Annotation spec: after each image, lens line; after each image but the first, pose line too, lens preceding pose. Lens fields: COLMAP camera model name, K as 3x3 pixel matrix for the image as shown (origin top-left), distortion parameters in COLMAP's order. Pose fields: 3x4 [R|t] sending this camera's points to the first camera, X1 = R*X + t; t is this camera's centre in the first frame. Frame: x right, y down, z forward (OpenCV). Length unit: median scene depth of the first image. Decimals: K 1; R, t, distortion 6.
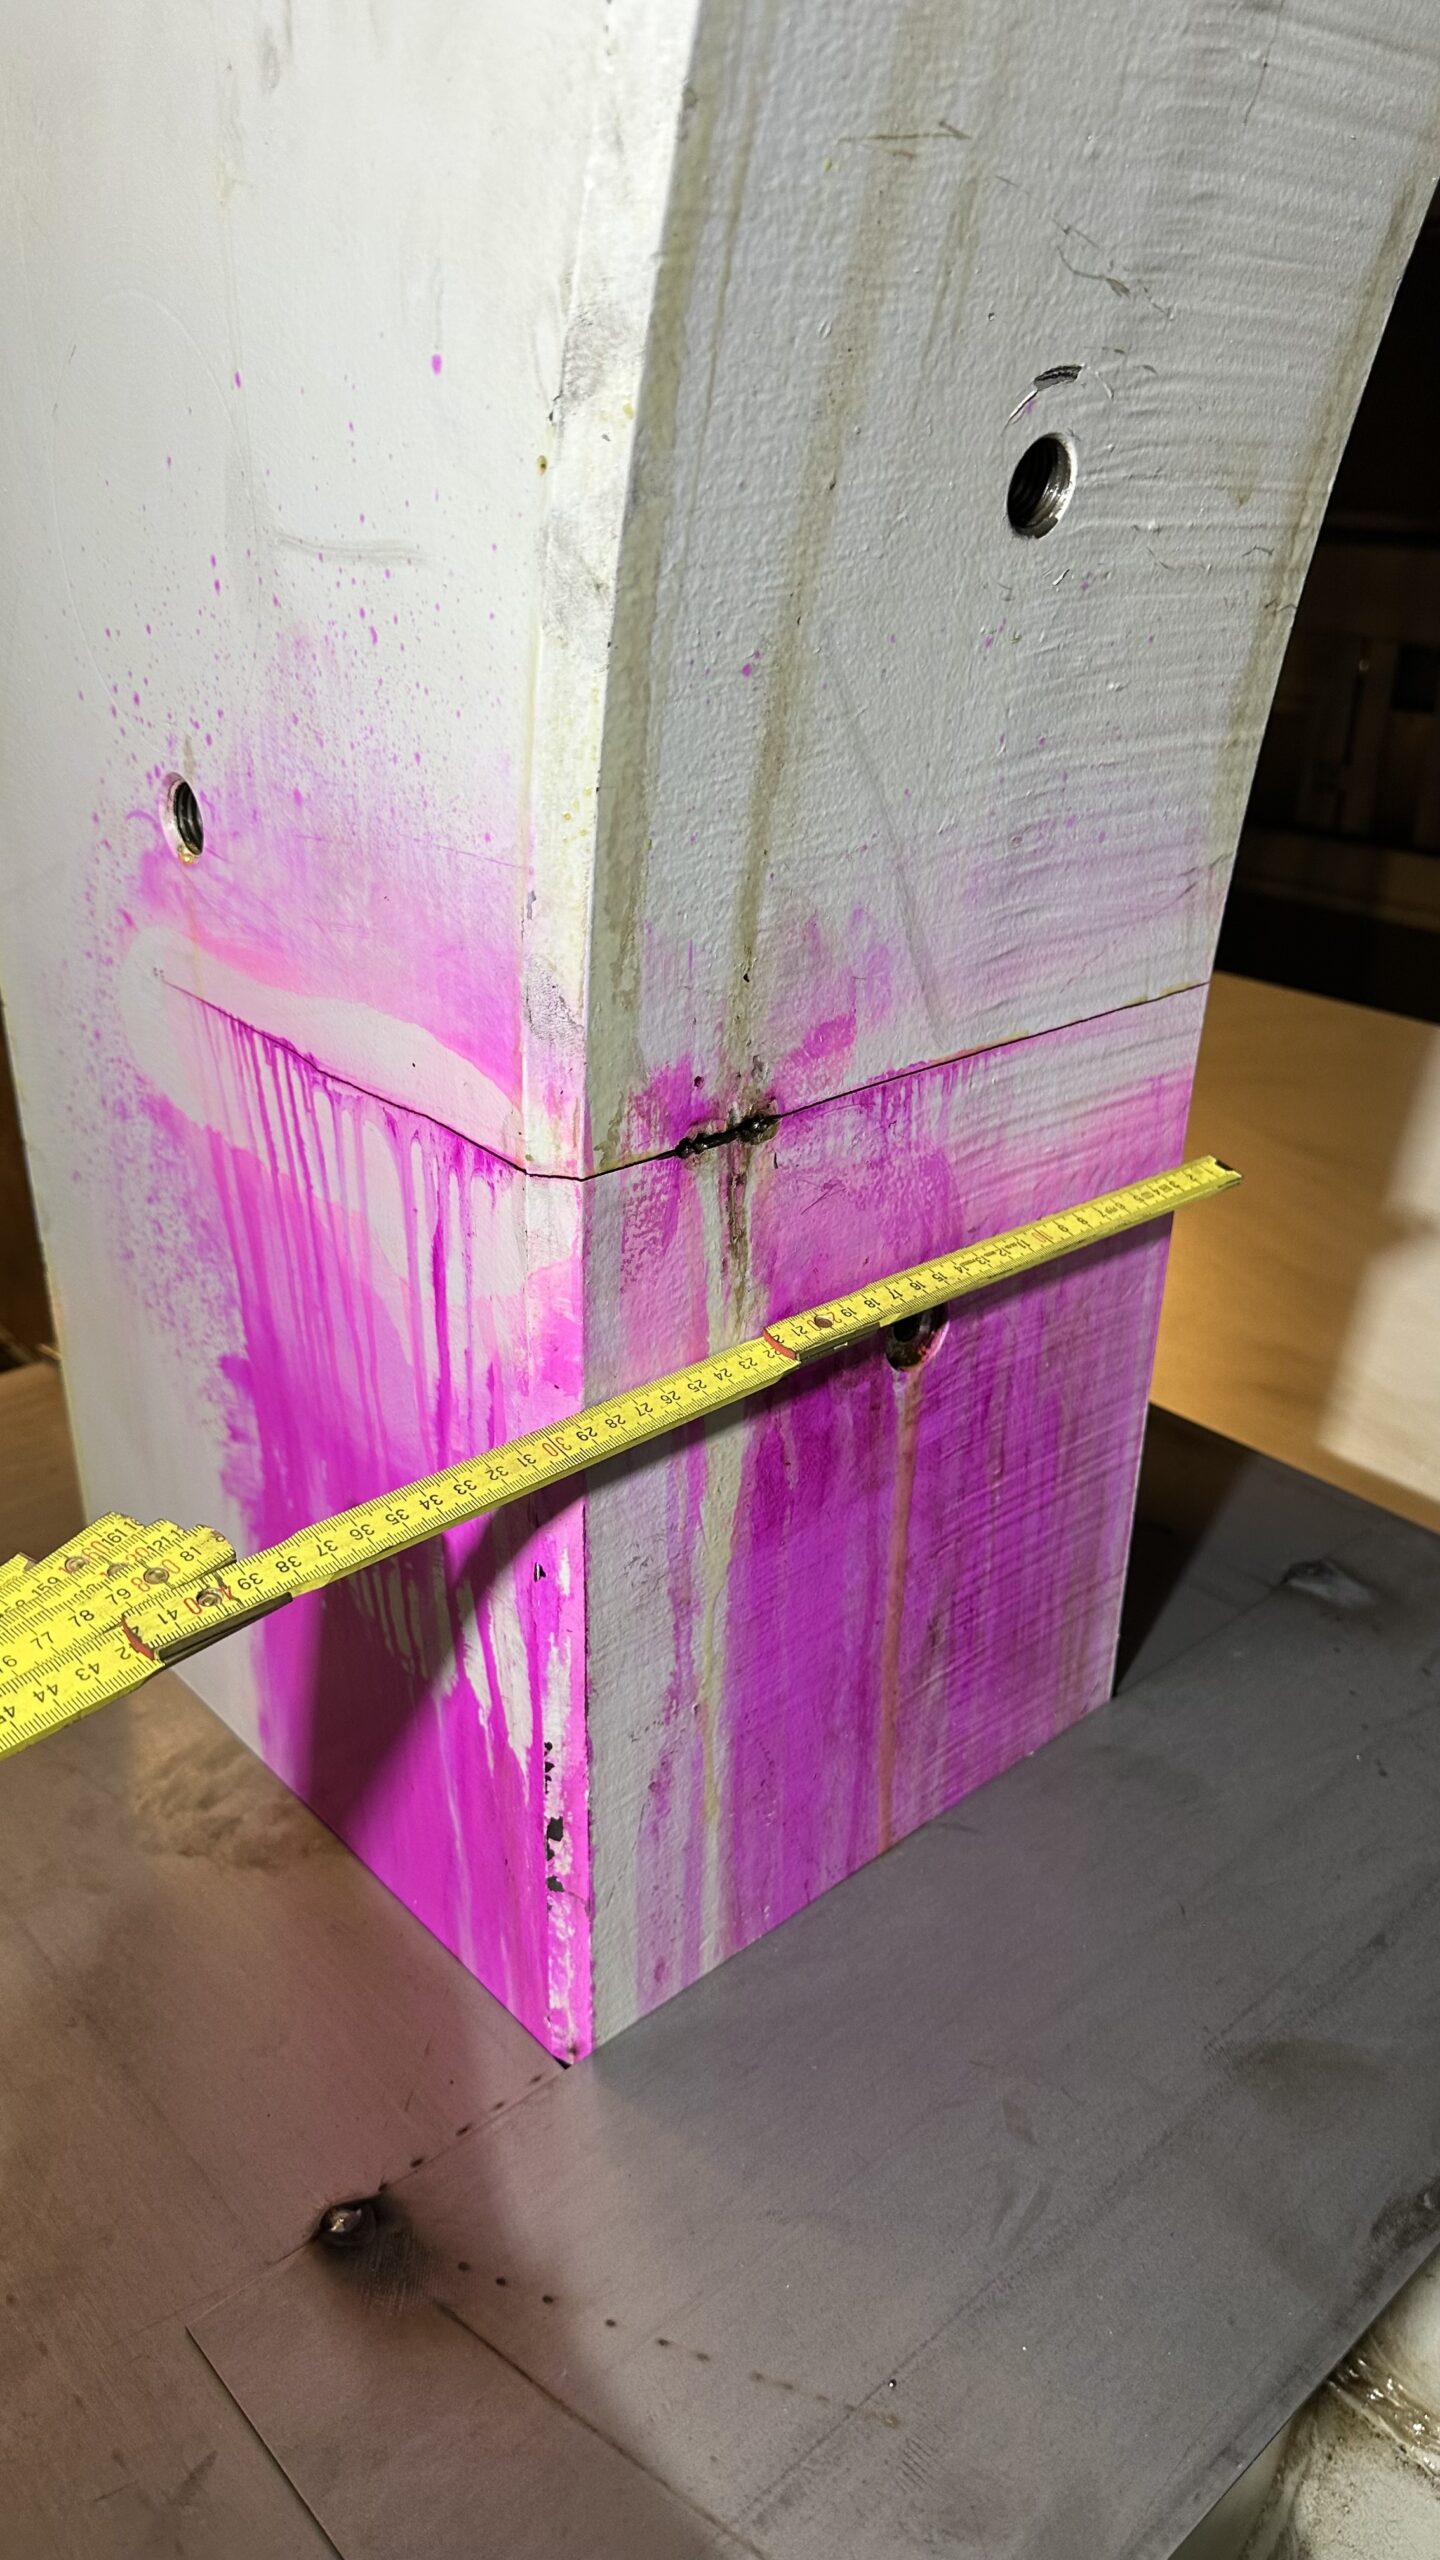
lens RADIAL K [[1775.1, 0, 718.0], [0, 1775.1, 1322.9], [0, 0, 1]] dist [0.199020, -0.448708]
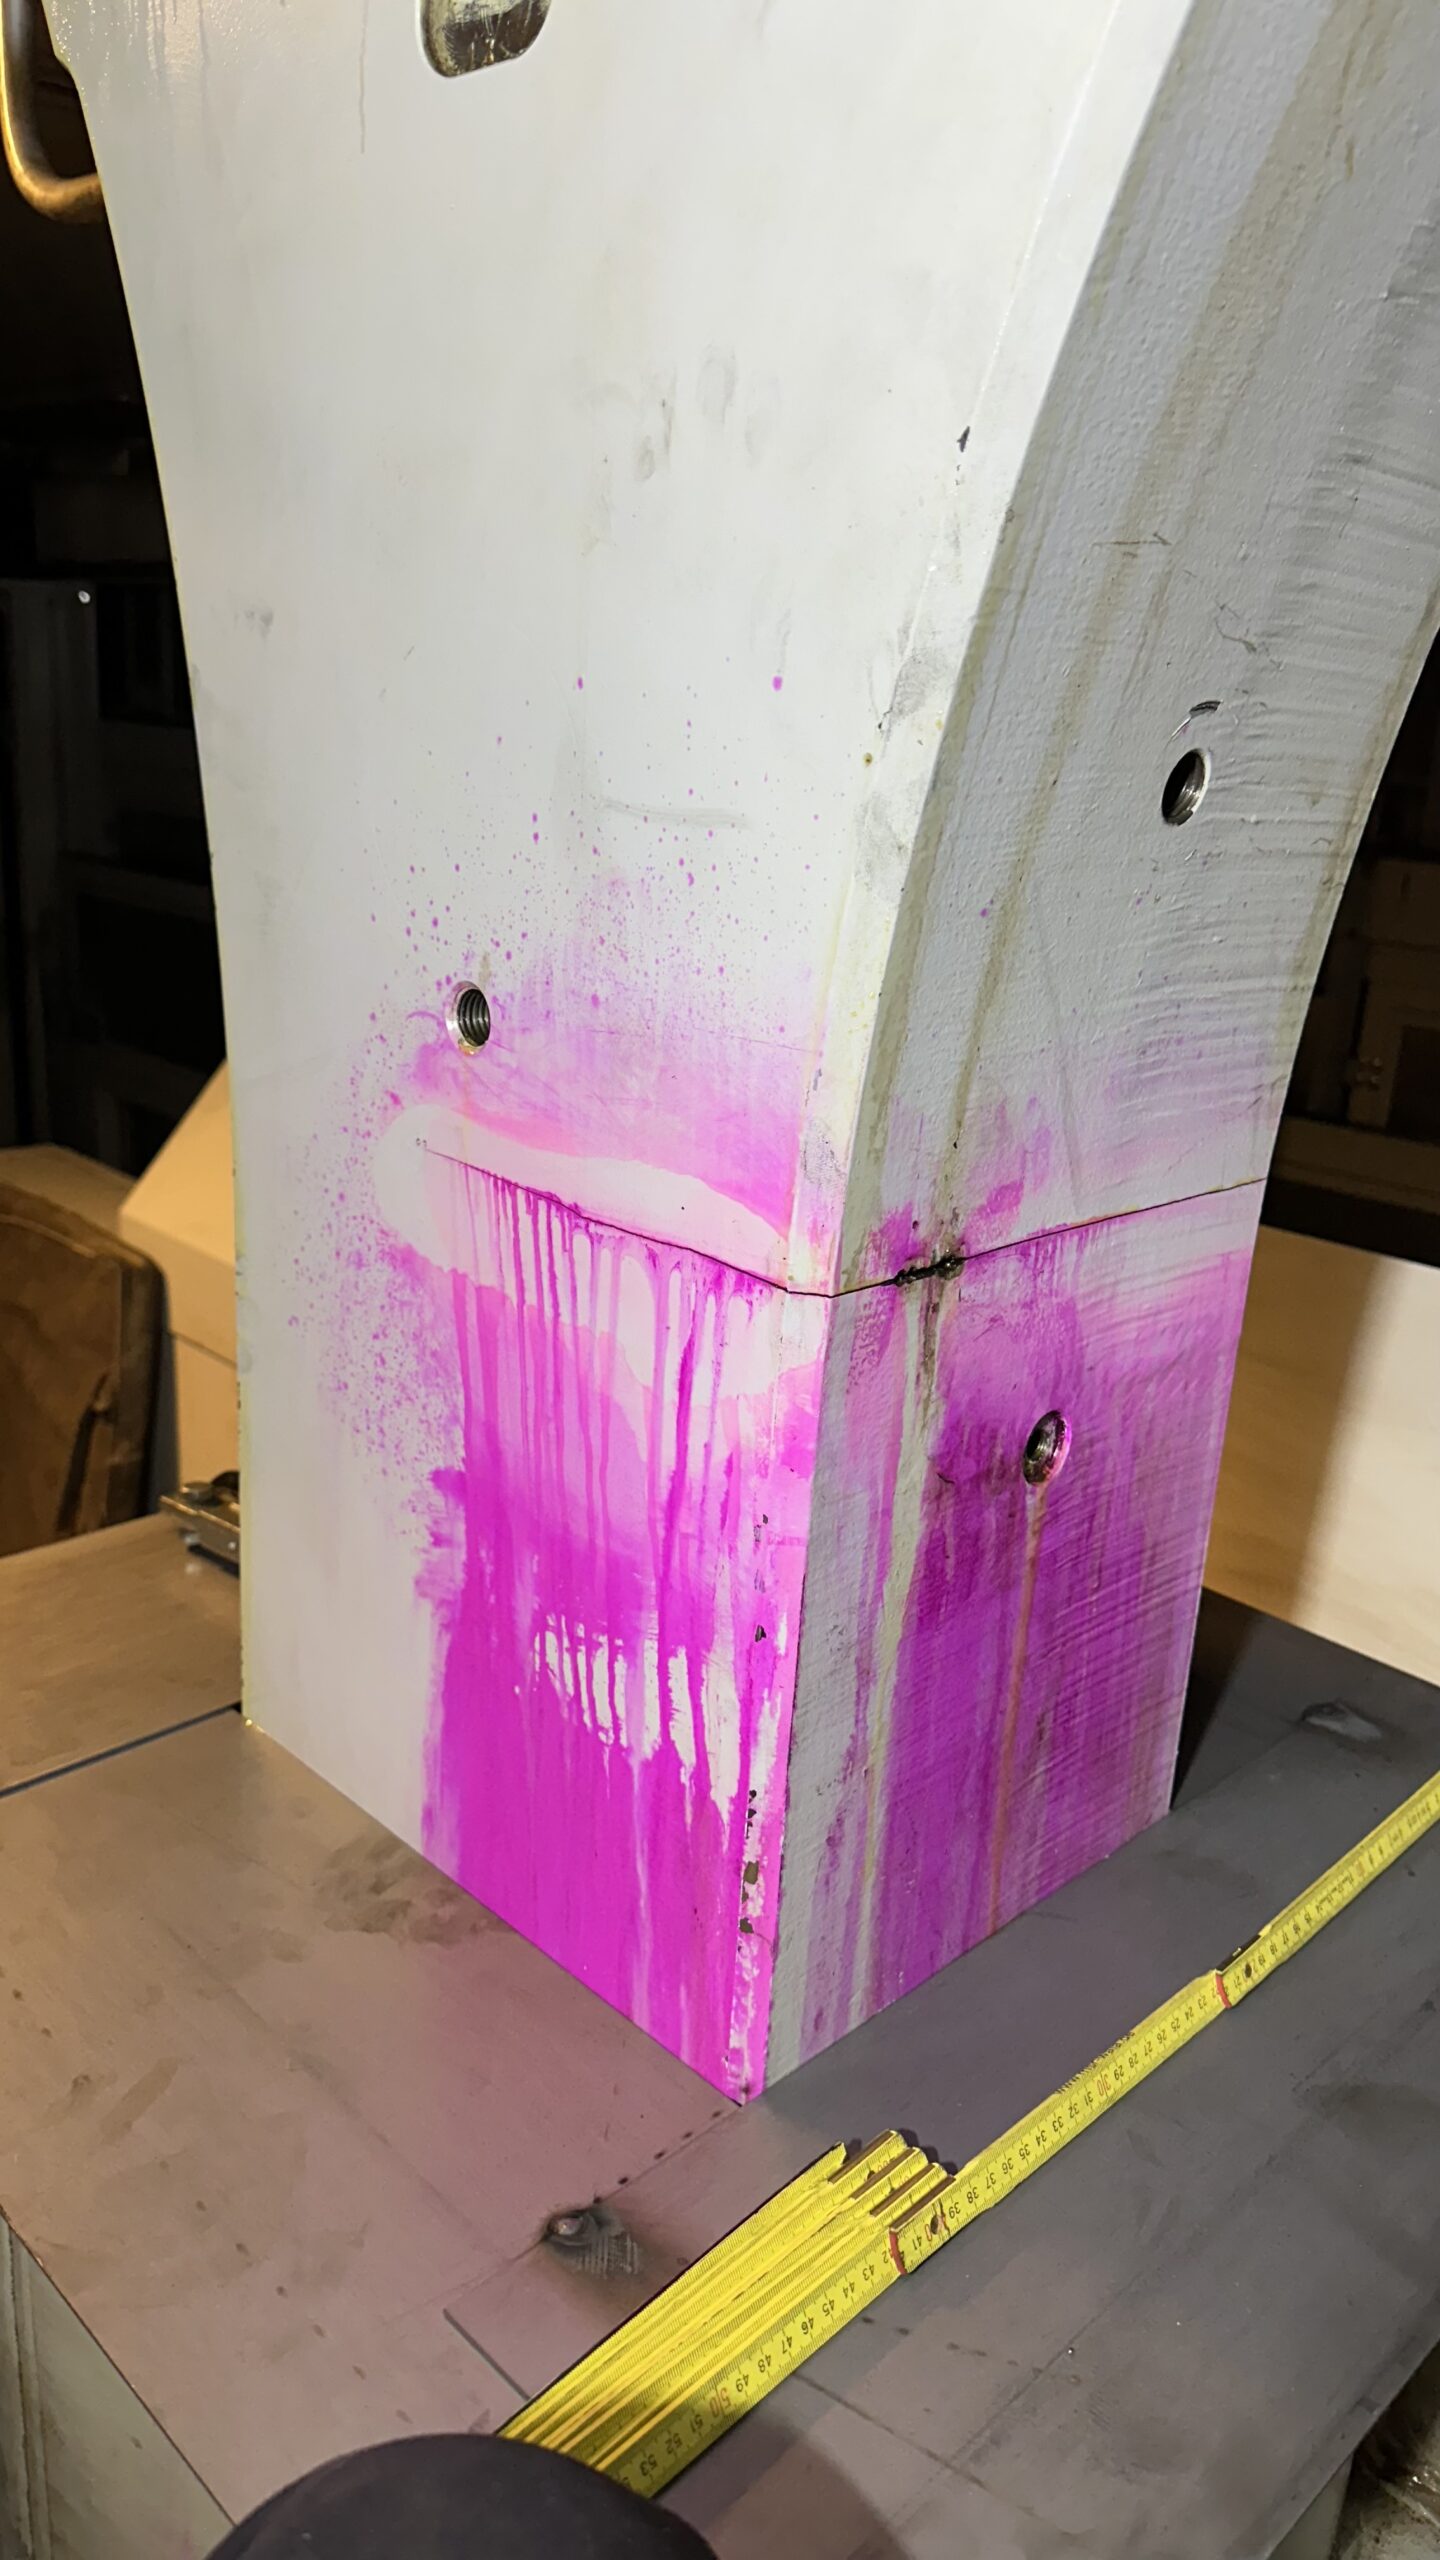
lens RADIAL K [[1775.1, 0, 718.0], [0, 1775.1, 1322.9], [0, 0, 1]] dist [0.199020, -0.448708]
pose [[0.997837, 0.024833, 0.060872, -0.190435], [-0.016327, 0.990513, -0.136449, 0.090077], [-0.063683, 0.135160, 0.988775, -0.187185]]
